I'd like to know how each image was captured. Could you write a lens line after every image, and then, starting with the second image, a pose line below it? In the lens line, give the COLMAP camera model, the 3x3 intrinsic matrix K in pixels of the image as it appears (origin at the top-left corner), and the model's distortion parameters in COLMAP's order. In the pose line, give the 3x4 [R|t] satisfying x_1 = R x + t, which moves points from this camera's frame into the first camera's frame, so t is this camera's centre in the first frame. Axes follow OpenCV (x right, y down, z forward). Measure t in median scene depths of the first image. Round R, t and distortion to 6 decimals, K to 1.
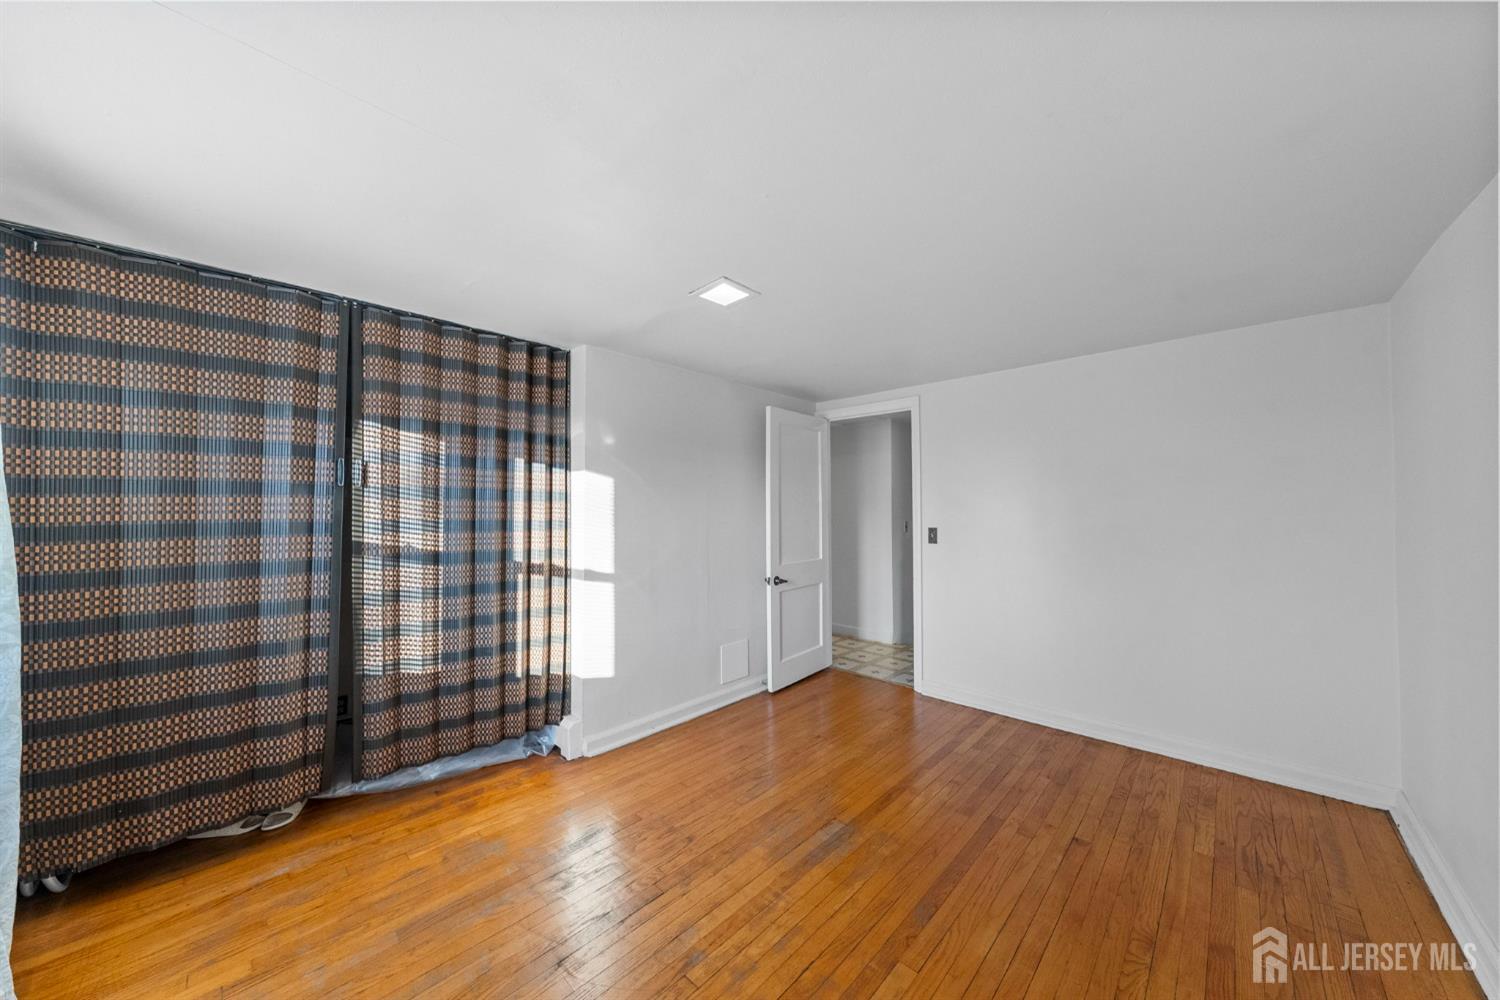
lens RADIAL K [[576.0, 0, 750.3], [0, 576.0, 503.7], [0, 0, 1]] dist [-0.000608, -0.000045]
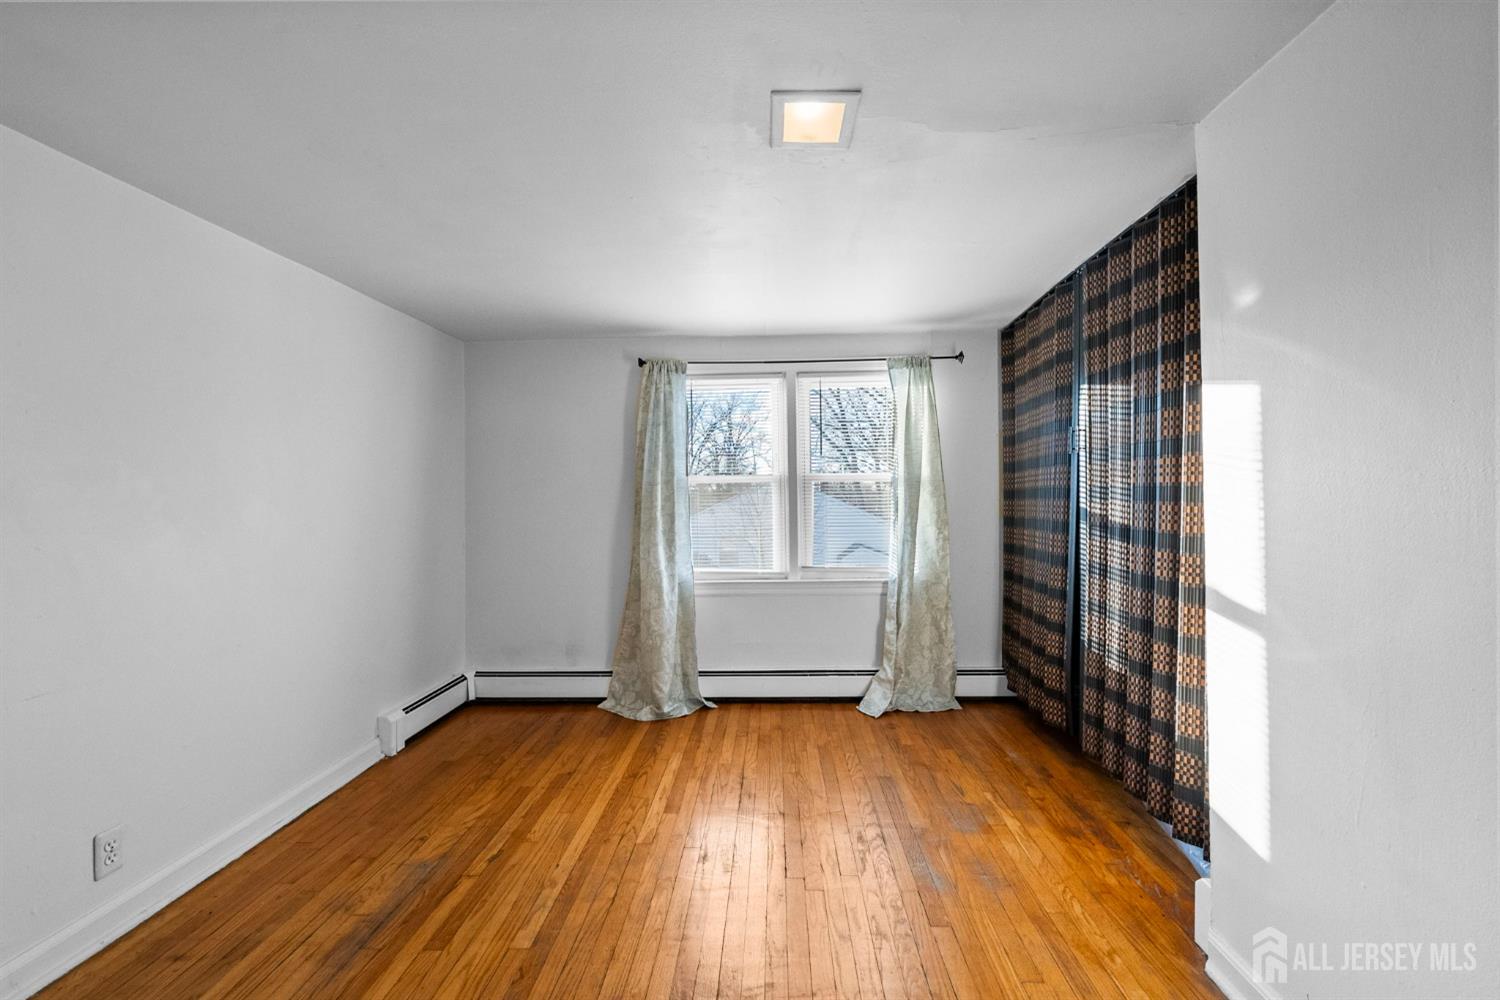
lens RADIAL K [[576.0, 0, 752.5], [0, 576.0, 501.0], [0, 0, 1]] dist [-0.000608, -0.000045]
pose [[-0.785956, 0.007169, -0.618241, 0.392777], [0.021735, 0.999635, -0.016040, 0.051587], [0.617901, -0.026044, -0.785825, 1.408033]]
